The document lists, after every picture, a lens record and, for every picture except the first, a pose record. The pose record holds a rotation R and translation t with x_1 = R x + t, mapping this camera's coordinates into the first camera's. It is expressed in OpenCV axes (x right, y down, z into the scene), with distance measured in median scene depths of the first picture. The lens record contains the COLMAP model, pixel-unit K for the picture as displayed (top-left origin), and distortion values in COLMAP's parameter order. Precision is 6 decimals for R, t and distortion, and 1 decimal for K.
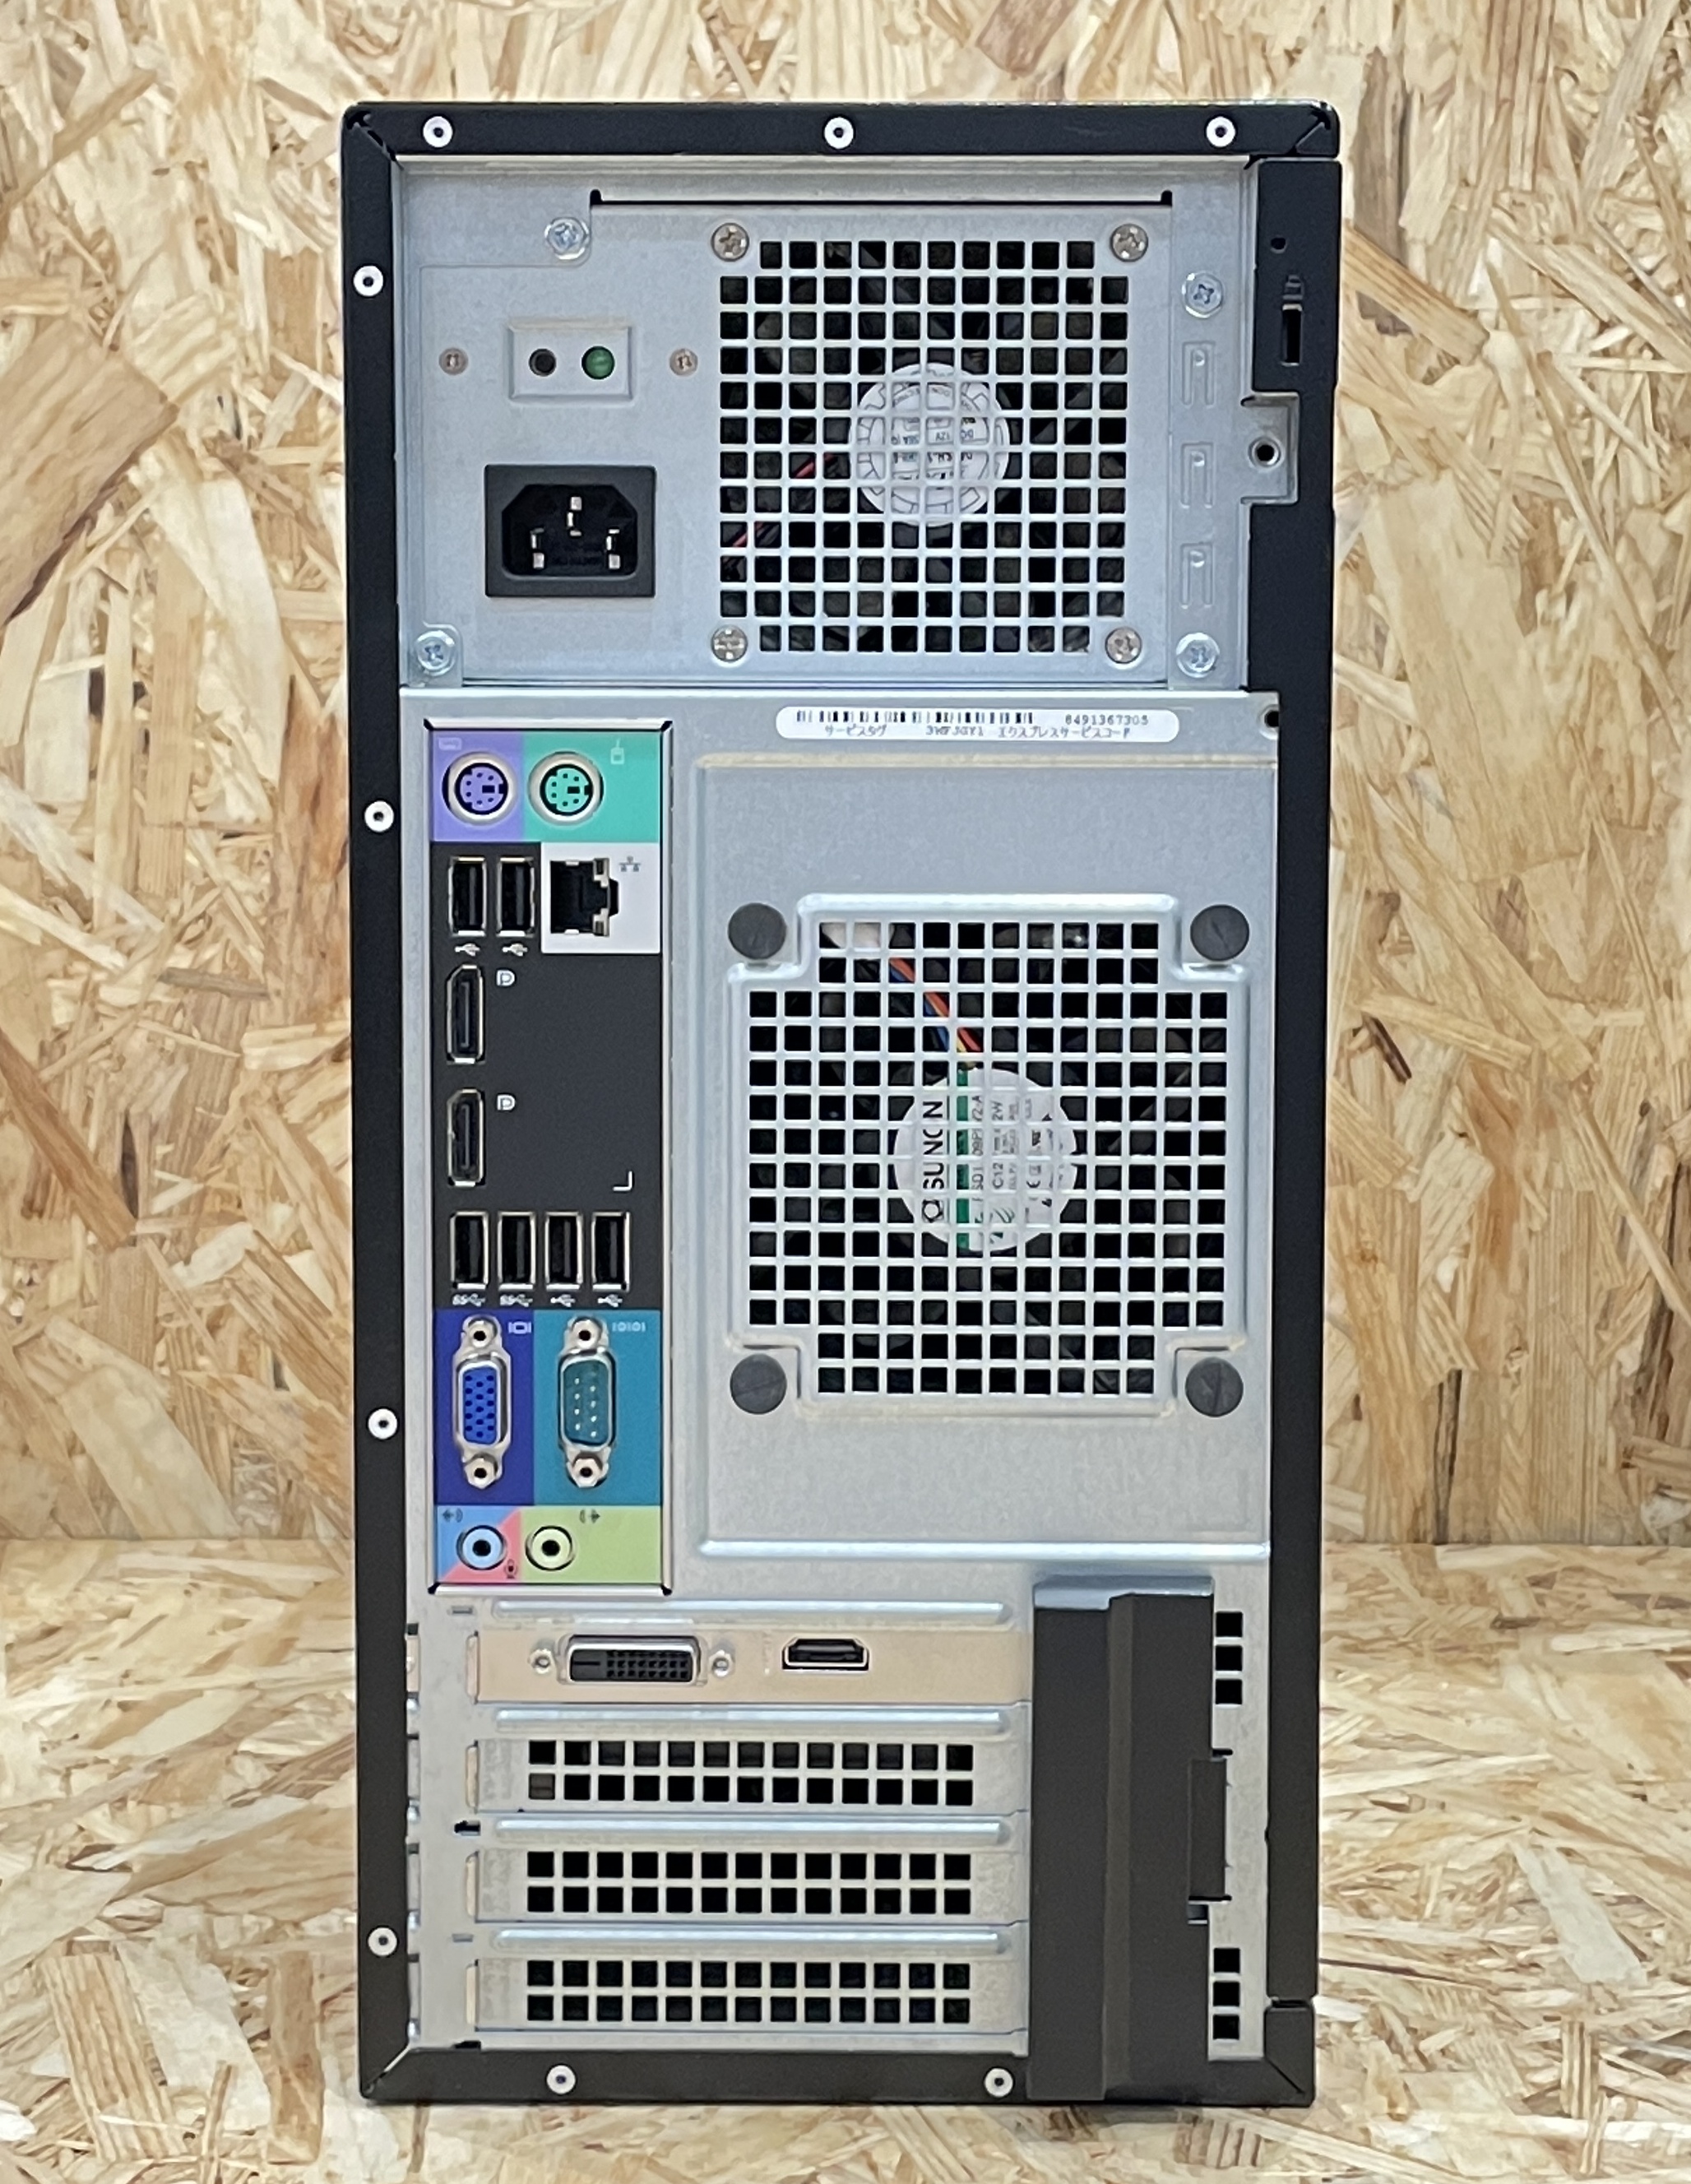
lens RADIAL K [[4335.2, 0, 768.4], [0, 4335.2, 1045.5], [0, 0, 1]] dist [0.141507, -0.380767]
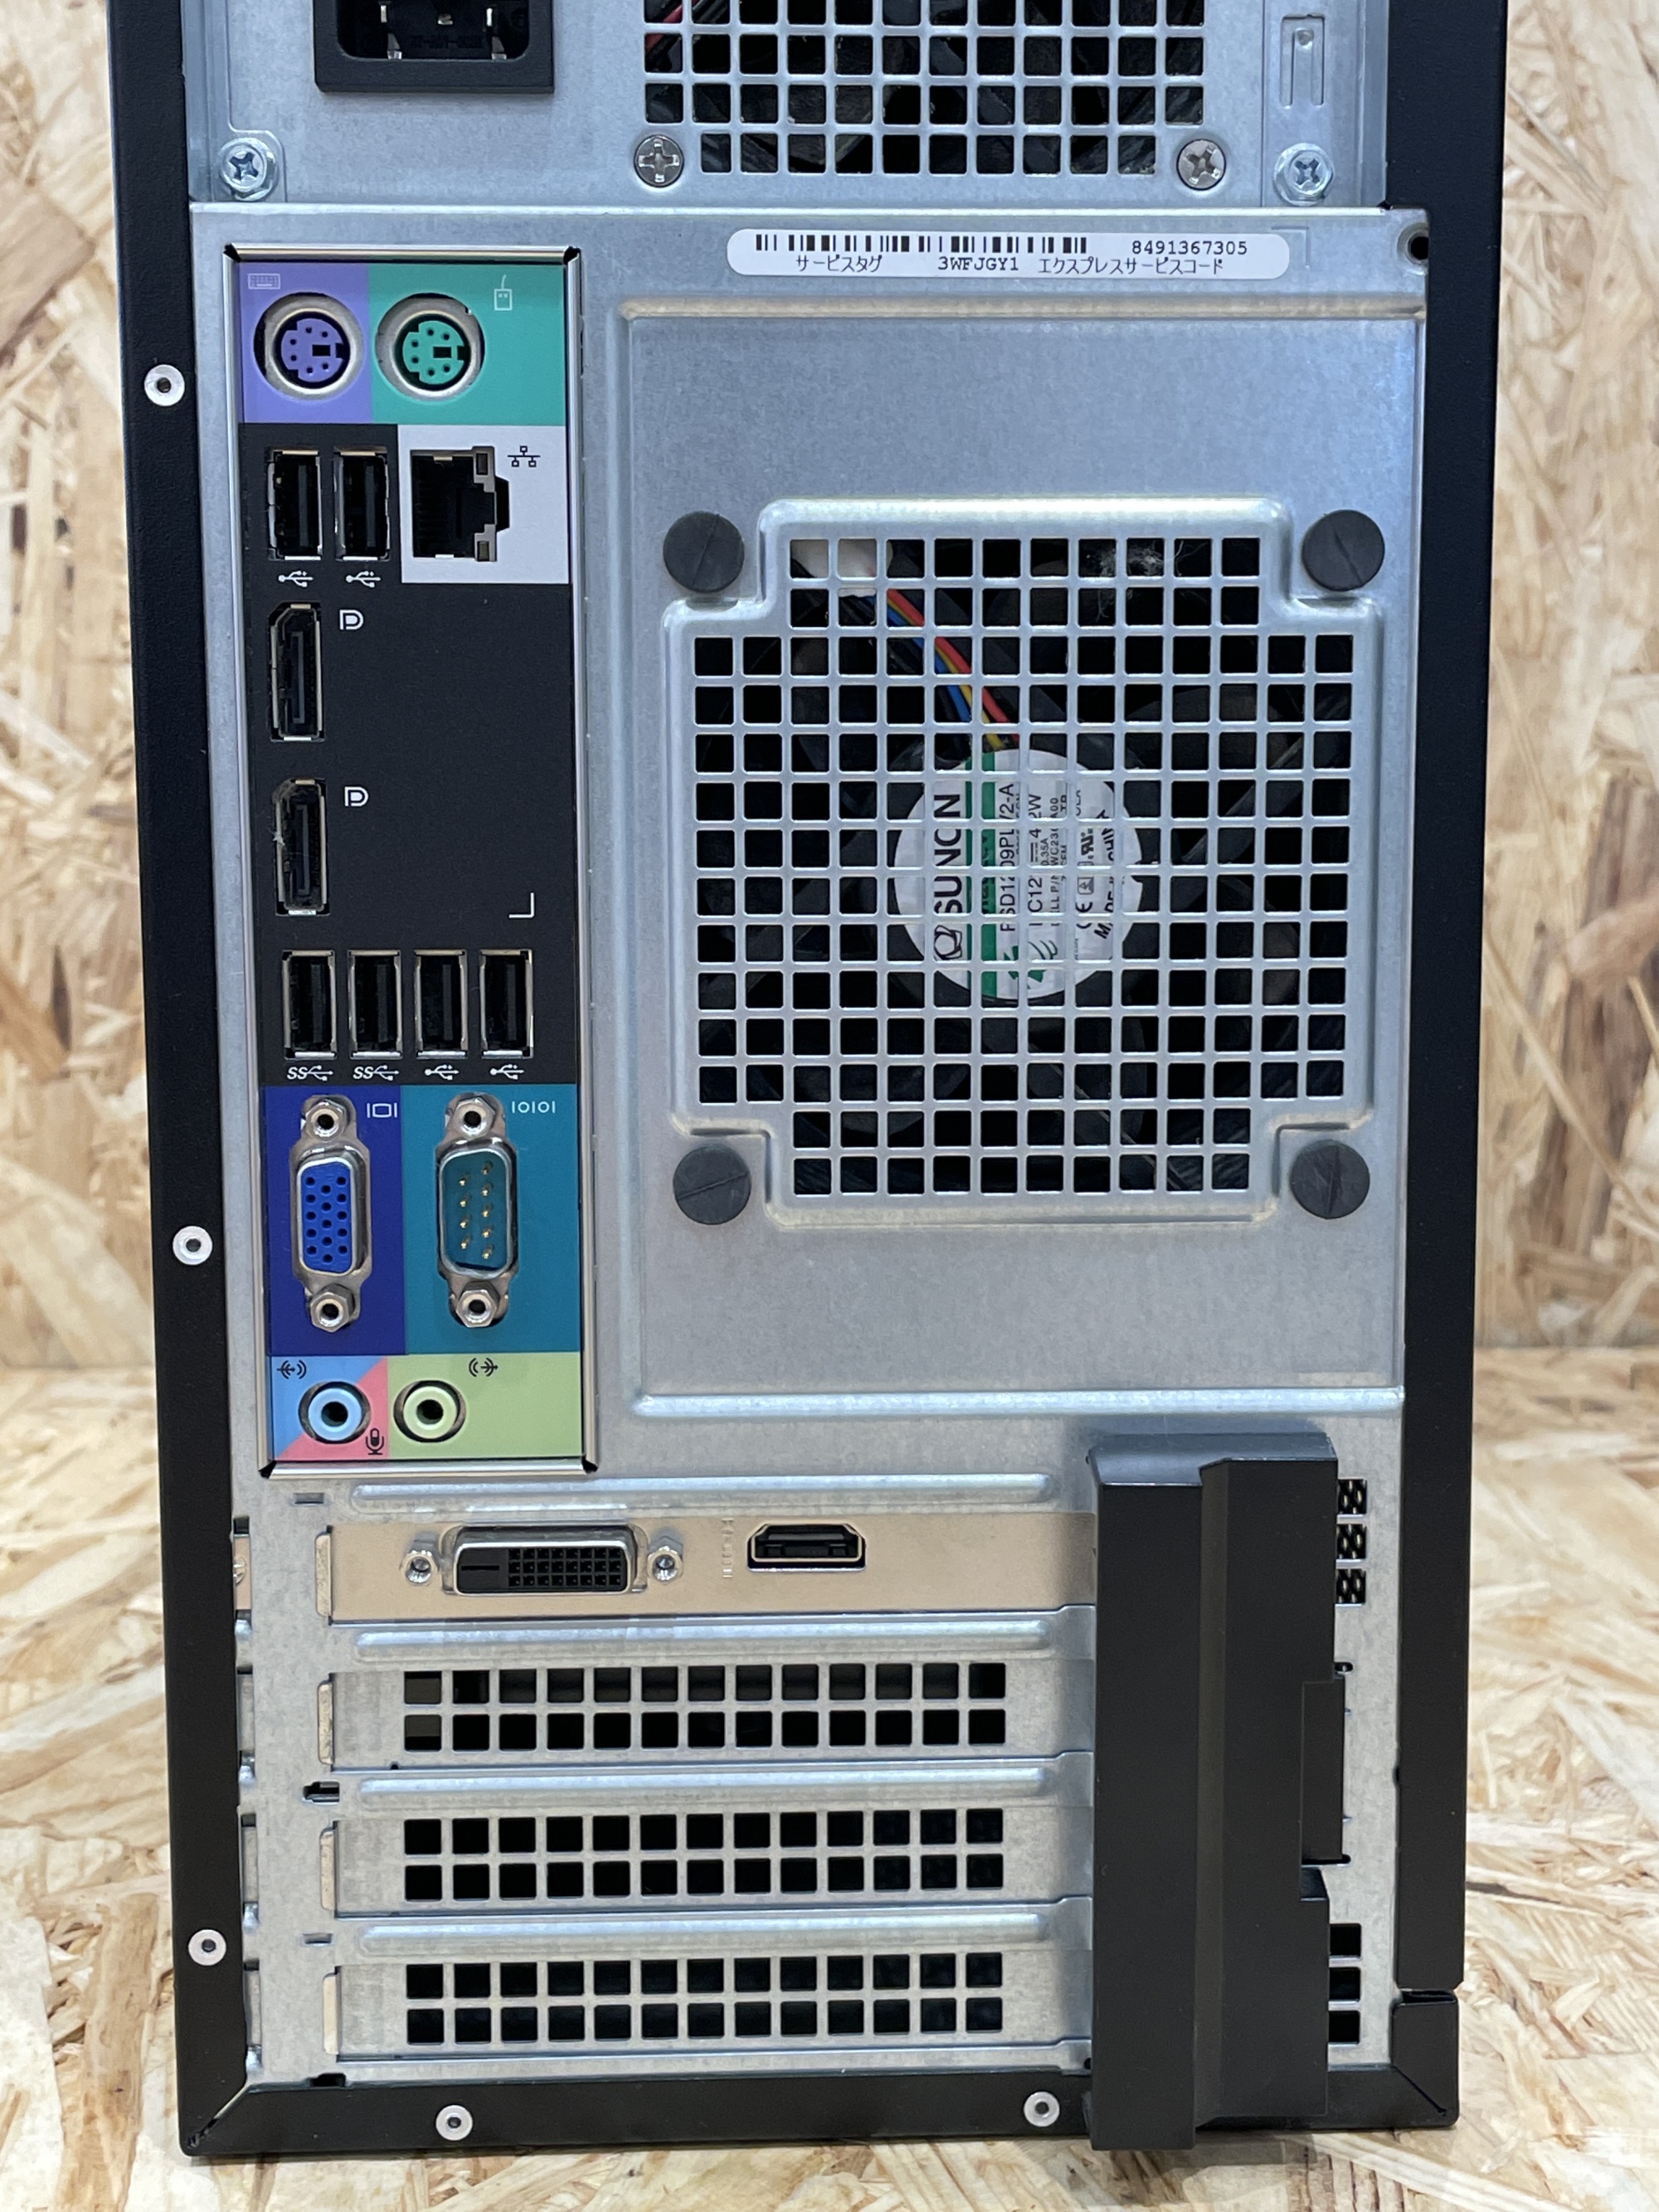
lens RADIAL K [[2882.8, 0, 830.9], [0, 2882.8, 1061.8], [0, 0, 1]] dist [0.122864, -0.306121]
pose [[0.998479, -0.011667, 0.053880, -0.008285], [0.010485, 0.999699, 0.022168, 0.046718], [-0.054122, -0.021569, 0.998301, 0.511011]]
